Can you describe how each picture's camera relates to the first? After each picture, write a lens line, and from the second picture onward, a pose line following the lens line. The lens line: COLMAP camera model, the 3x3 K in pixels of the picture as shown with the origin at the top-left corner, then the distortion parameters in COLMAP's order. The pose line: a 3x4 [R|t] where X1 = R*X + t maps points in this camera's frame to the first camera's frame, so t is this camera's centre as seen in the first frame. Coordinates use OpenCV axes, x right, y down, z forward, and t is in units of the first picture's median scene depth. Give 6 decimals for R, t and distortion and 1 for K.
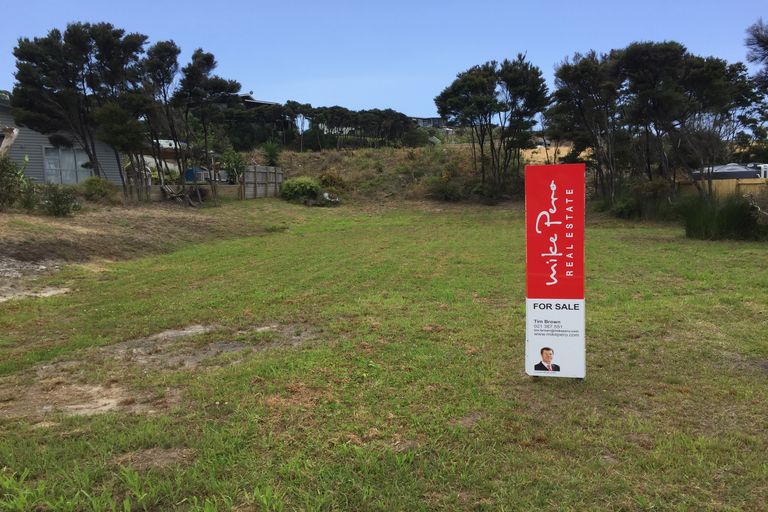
lens RADIAL K [[666.9, 0, 378.3], [0, 666.9, 269.1], [0, 0, 1]] dist [0.084346, -0.072278]
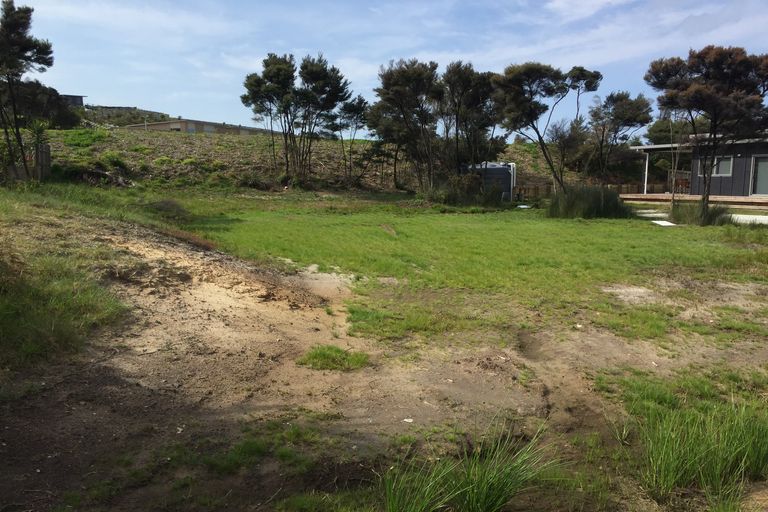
lens RADIAL K [[653.5, 0, 386.0], [0, 653.5, 278.7], [0, 0, 1]] dist [0.077757, -0.088637]
pose [[0.839091, -0.067225, 0.539821, -0.283649], [0.049302, 0.997649, 0.047605, -0.002462], [-0.541752, -0.013331, 0.840432, 0.056268]]
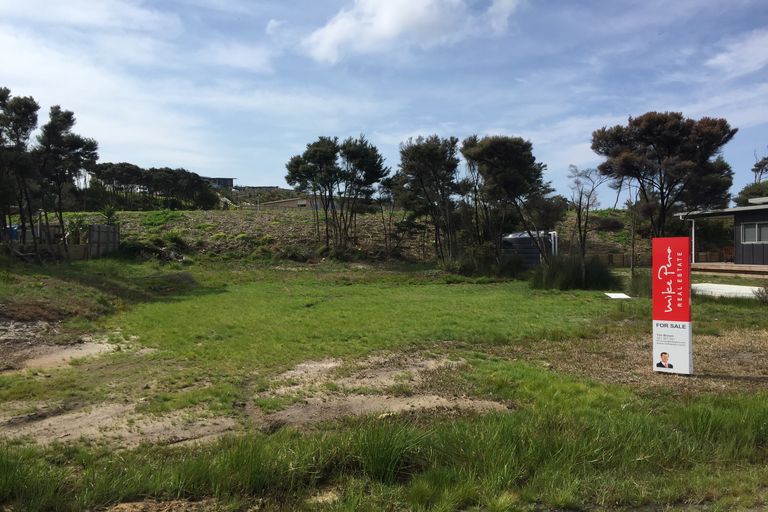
lens RADIAL K [[653.5, 0, 386.0], [0, 653.5, 278.7], [0, 0, 1]] dist [0.077757, -0.088637]
pose [[0.938246, -0.013705, 0.345697, -0.130108], [0.038758, 0.997089, -0.065664, 0.003076], [-0.343791, 0.075008, 0.936046, -0.035048]]
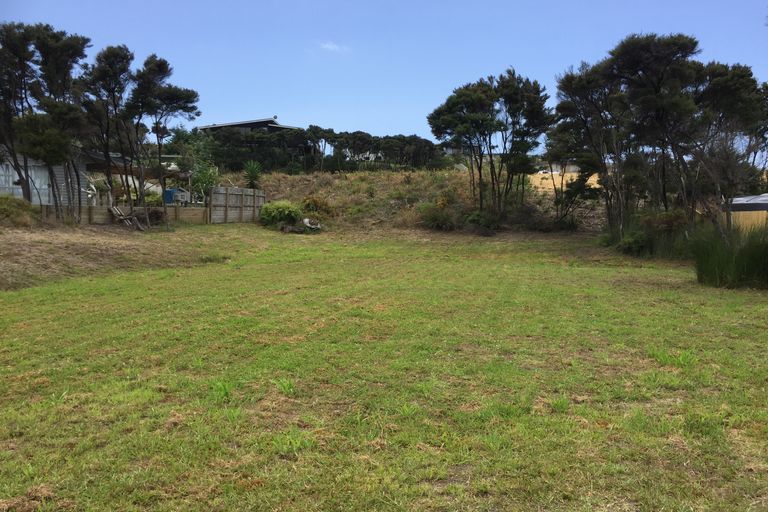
lens RADIAL K [[671.3, 0, 384.0], [0, 671.3, 256.0], [0, 0, 1]] dist [0.117321, -0.141007]
pose [[0.998687, 0.021826, -0.046356, 0.072608], [-0.024620, 0.997860, -0.060575, -0.011944], [0.044935, 0.061637, 0.997087, 0.110644]]
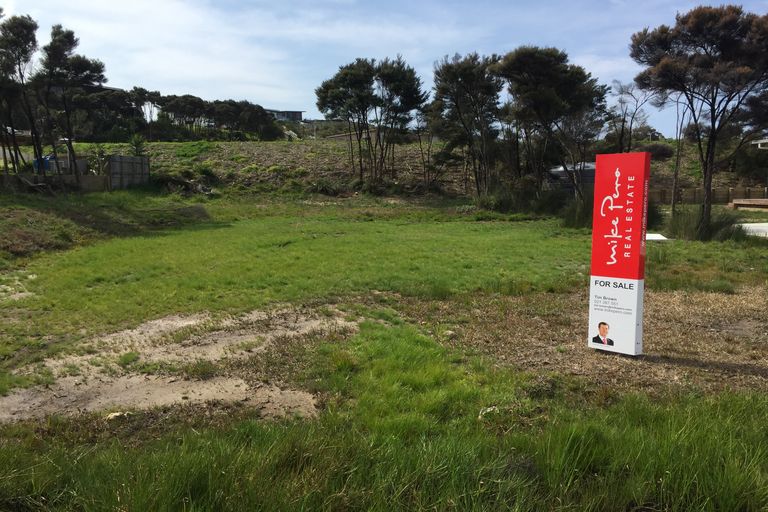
lens RADIAL K [[650.2, 0, 387.8], [0, 650.2, 287.4], [0, 0, 1]] dist [0.092471, -0.111974]
pose [[0.971477, -0.030781, 0.235129, -0.049278], [0.021614, 0.998906, 0.041465, 0.001207], [-0.236148, -0.035200, 0.971079, 0.006852]]
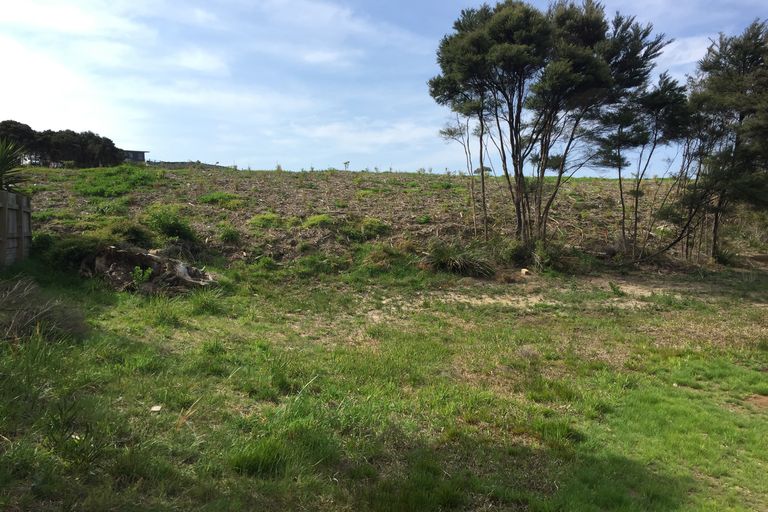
lens RADIAL K [[653.5, 0, 386.0], [0, 653.5, 278.7], [0, 0, 1]] dist [0.077757, -0.088637]
pose [[0.879177, -0.038730, 0.474919, -0.167369], [0.061975, 0.997519, -0.033382, -0.087252], [-0.472448, 0.058782, 0.879396, 0.628047]]
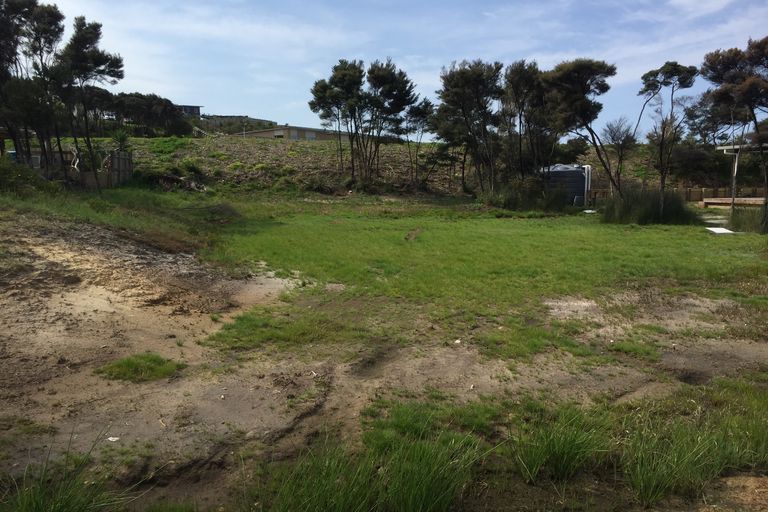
lens RADIAL K [[653.5, 0, 386.0], [0, 653.5, 278.7], [0, 0, 1]] dist [0.077757, -0.088637]
pose [[0.915909, -0.045836, 0.398760, -0.219600], [0.034739, 0.998783, 0.035016, -0.000528], [-0.399880, -0.018219, 0.916386, 0.032681]]
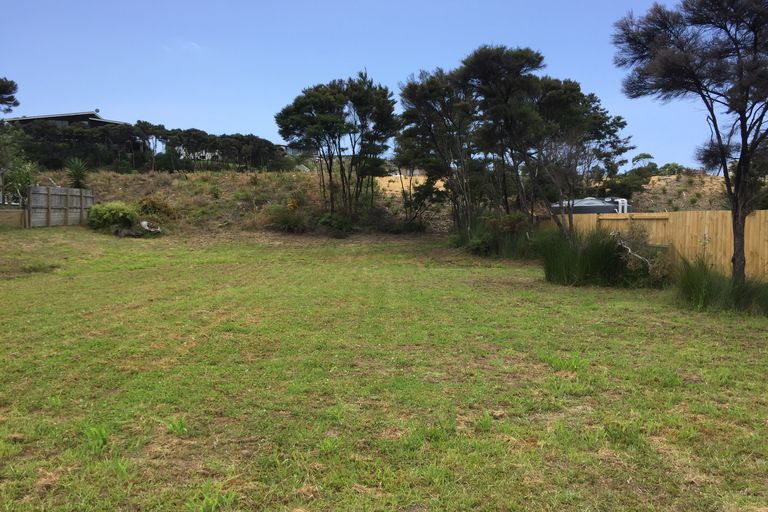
lens RADIAL K [[667.5, 0, 384.0], [0, 667.5, 256.0], [0, 0, 1]] dist [0.131945, -0.206062]
pose [[0.981373, 0.003794, 0.192073, 0.055618], [0.008500, 0.997968, -0.063141, -0.015912], [-0.191922, 0.063597, 0.979347, 0.127977]]
